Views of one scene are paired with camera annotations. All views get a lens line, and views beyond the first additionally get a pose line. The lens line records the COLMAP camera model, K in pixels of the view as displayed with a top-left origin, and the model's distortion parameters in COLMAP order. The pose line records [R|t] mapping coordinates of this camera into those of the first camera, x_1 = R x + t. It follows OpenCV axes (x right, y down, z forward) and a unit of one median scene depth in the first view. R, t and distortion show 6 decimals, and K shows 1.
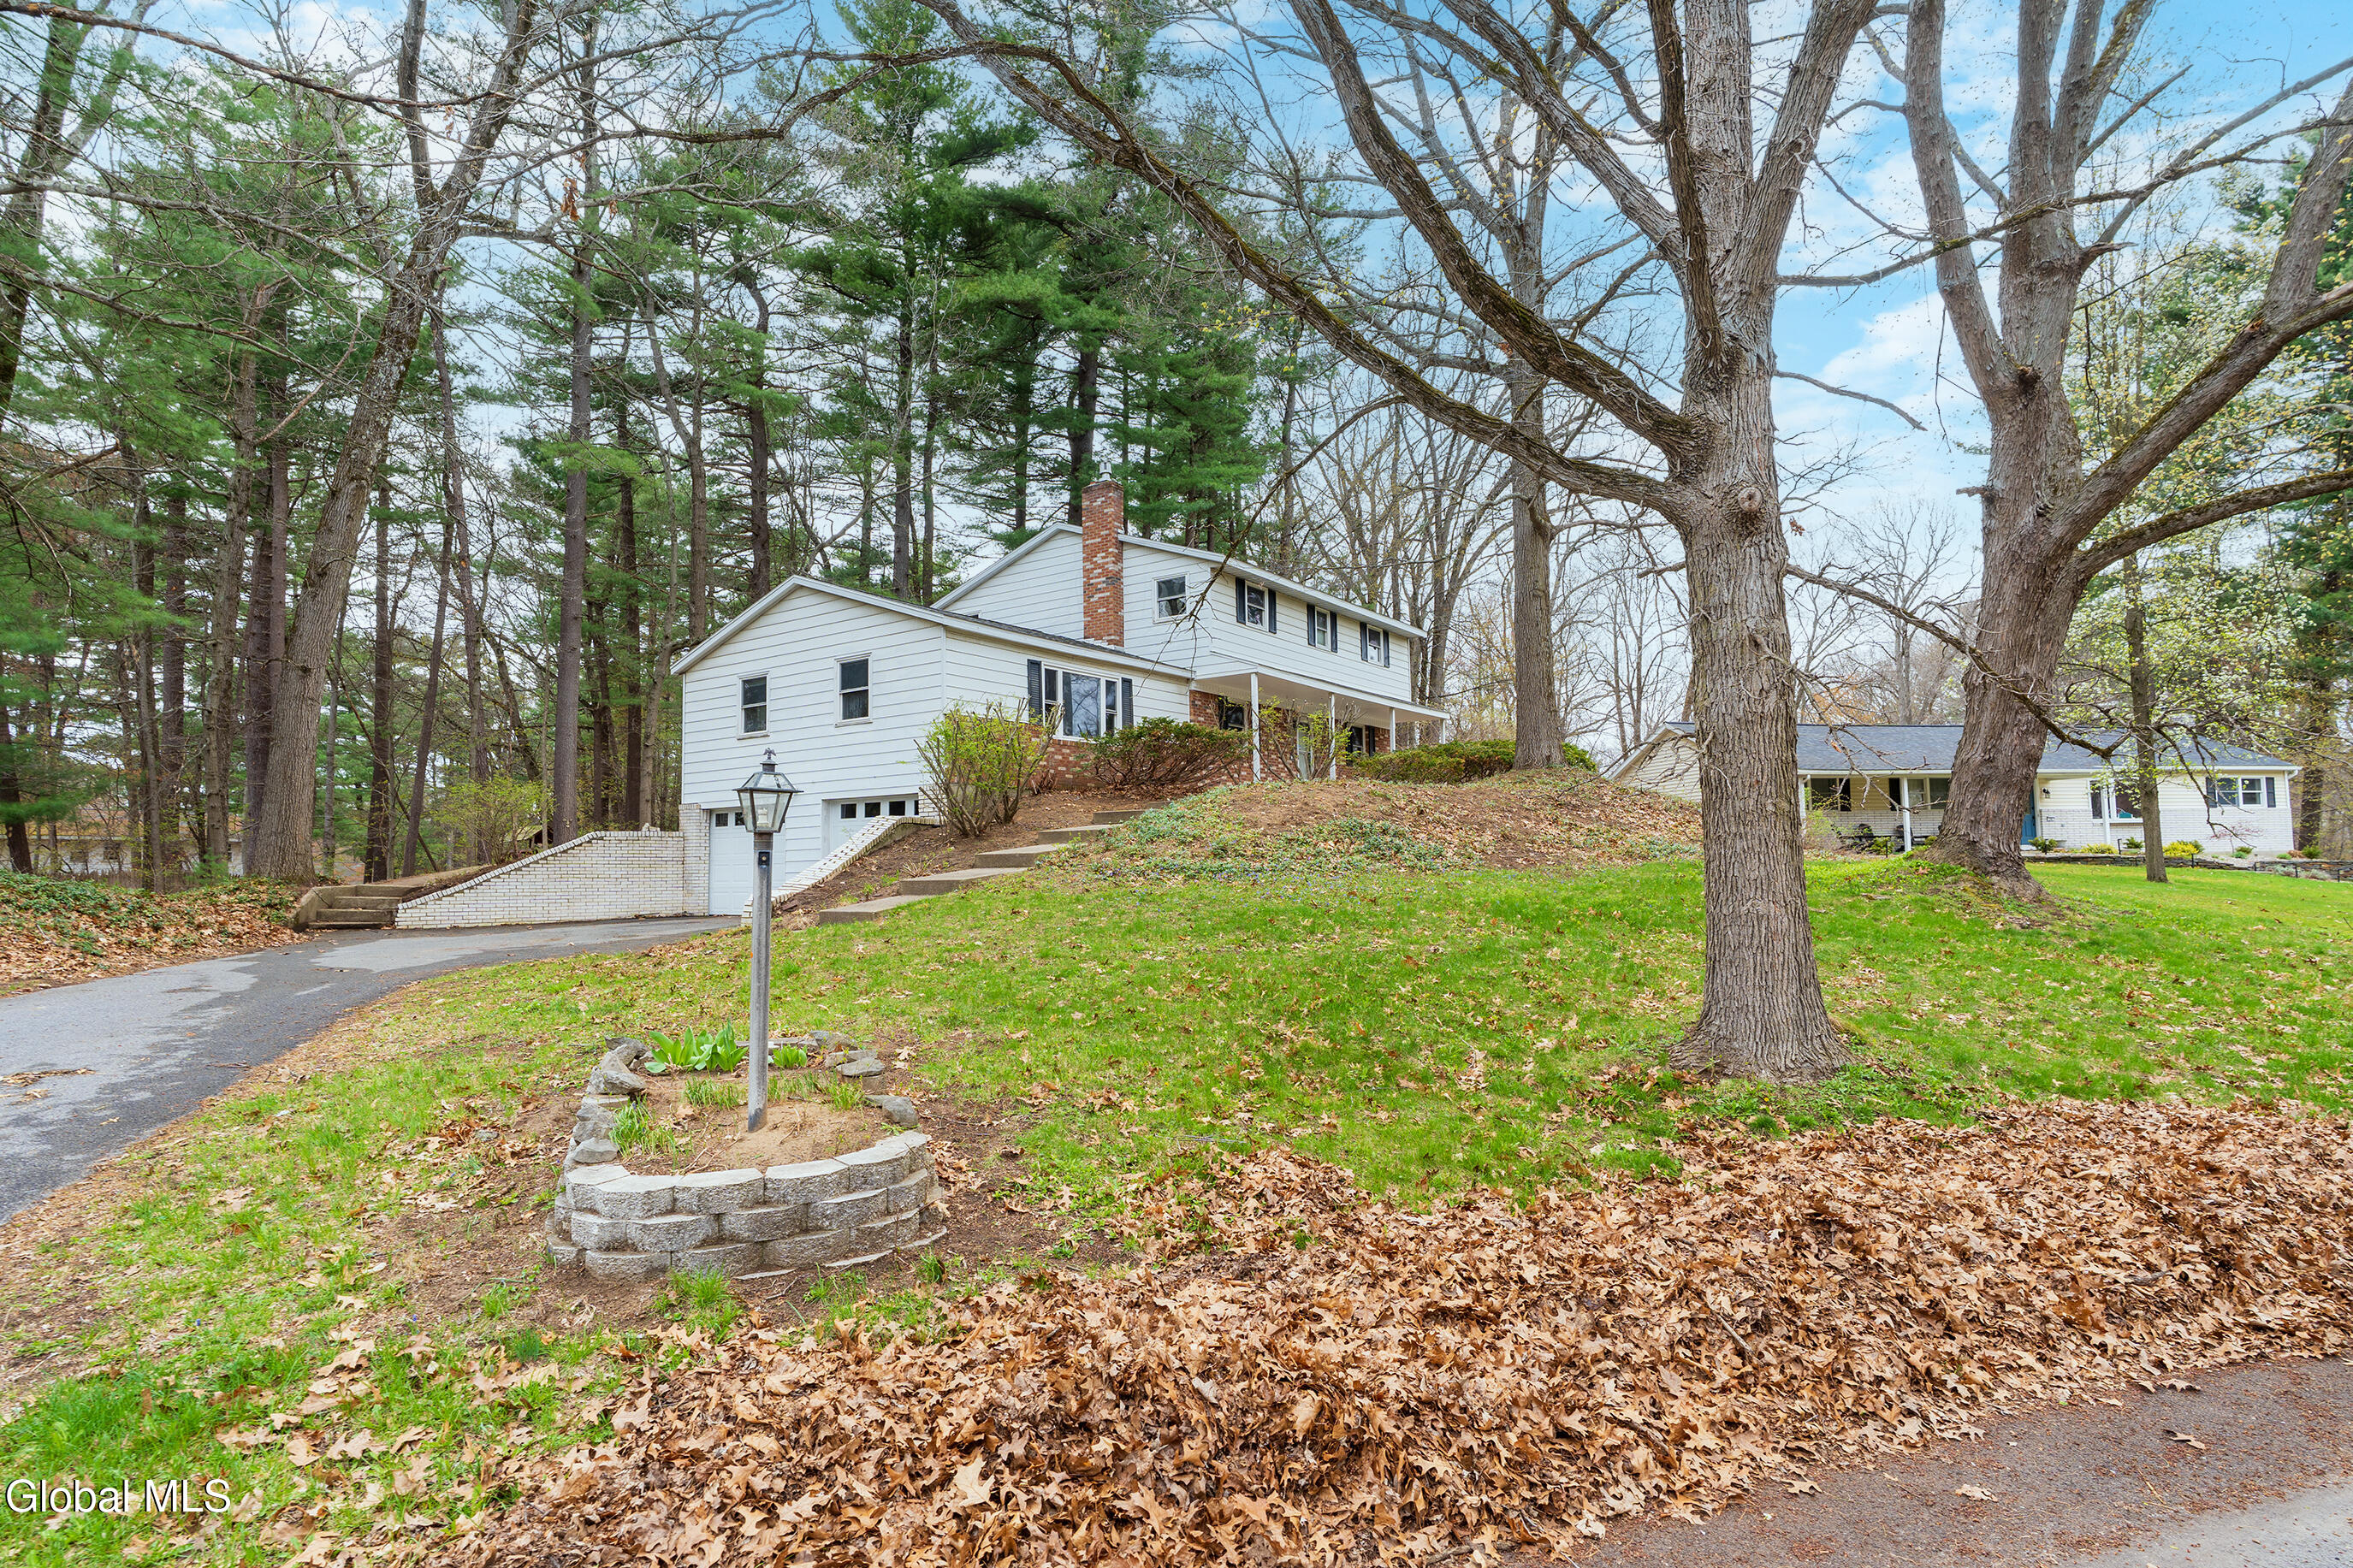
lens RADIAL K [[1175.6, 0, 1173.3], [0, 1175.6, 776.3], [0, 0, 1]] dist [-0.007685, 0.000809]
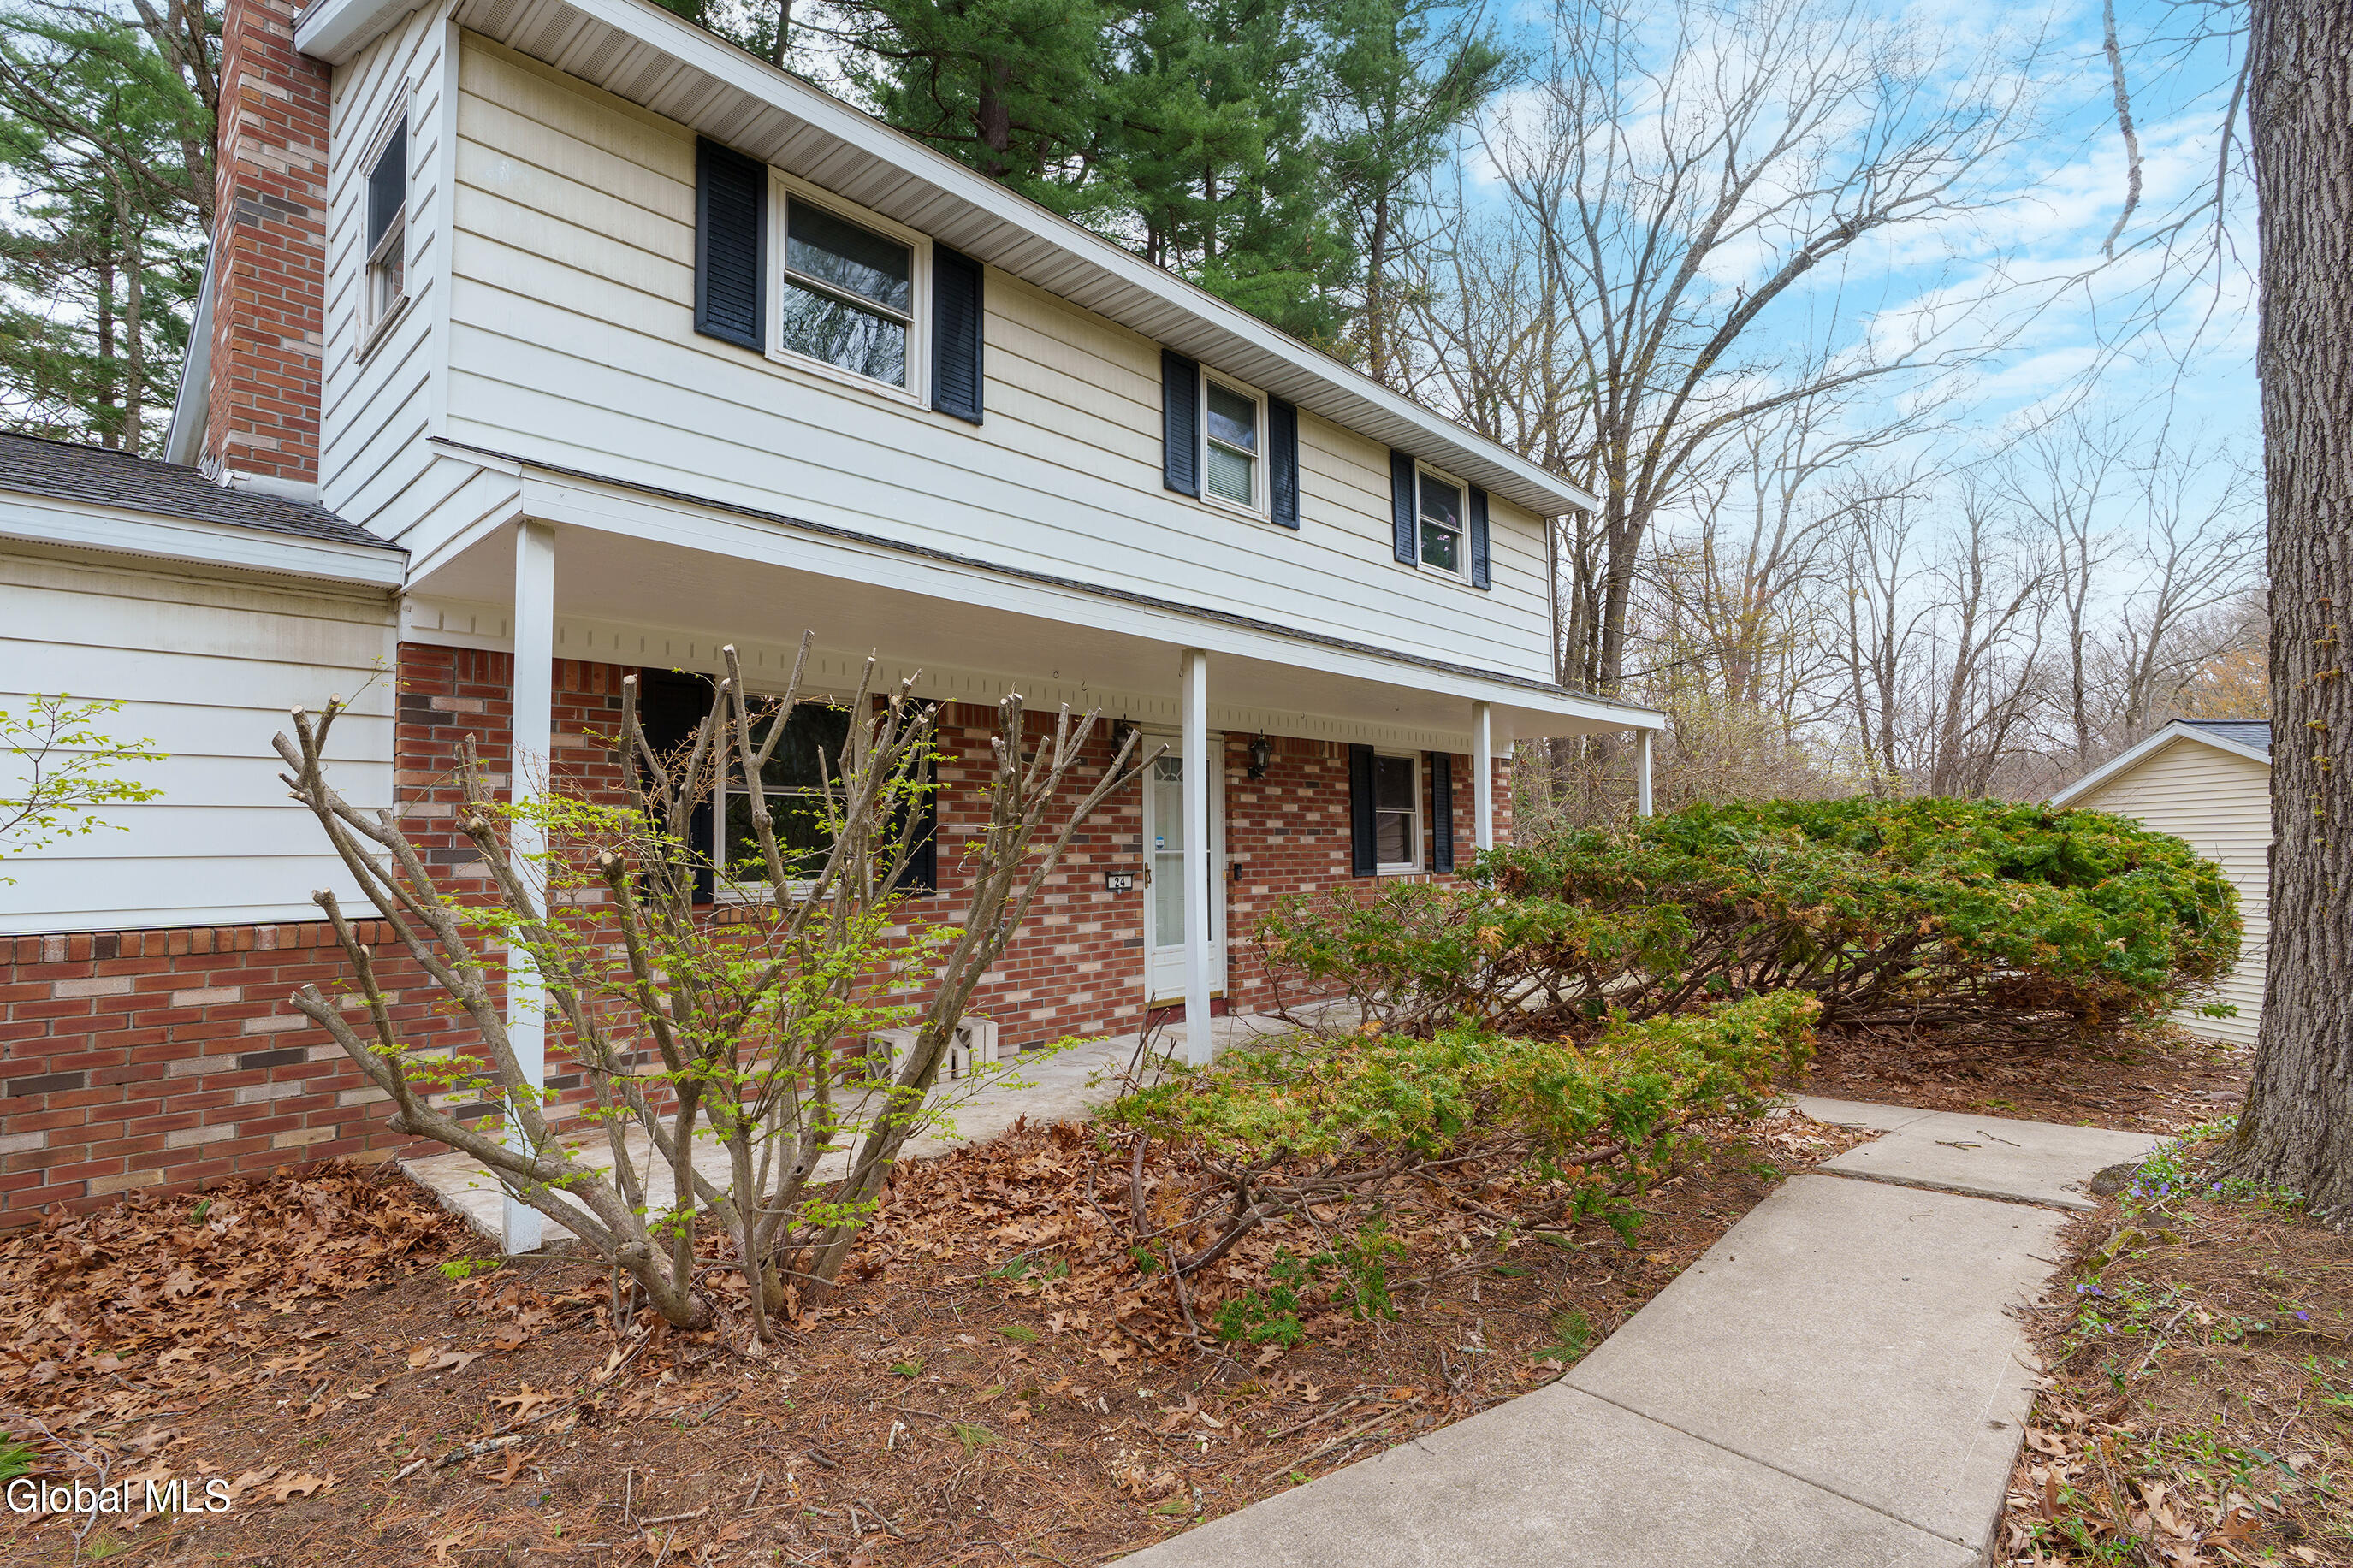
lens RADIAL K [[1157.9, 0, 1165.2], [0, 1157.9, 786.1], [0, 0, 1]] dist [0.001634, 0.000728]
pose [[0.989385, -0.010046, -0.144972, 0.176212], [0.012115, 0.999837, 0.013394, -0.049728], [0.144814, -0.015008, 0.989345, 0.818667]]
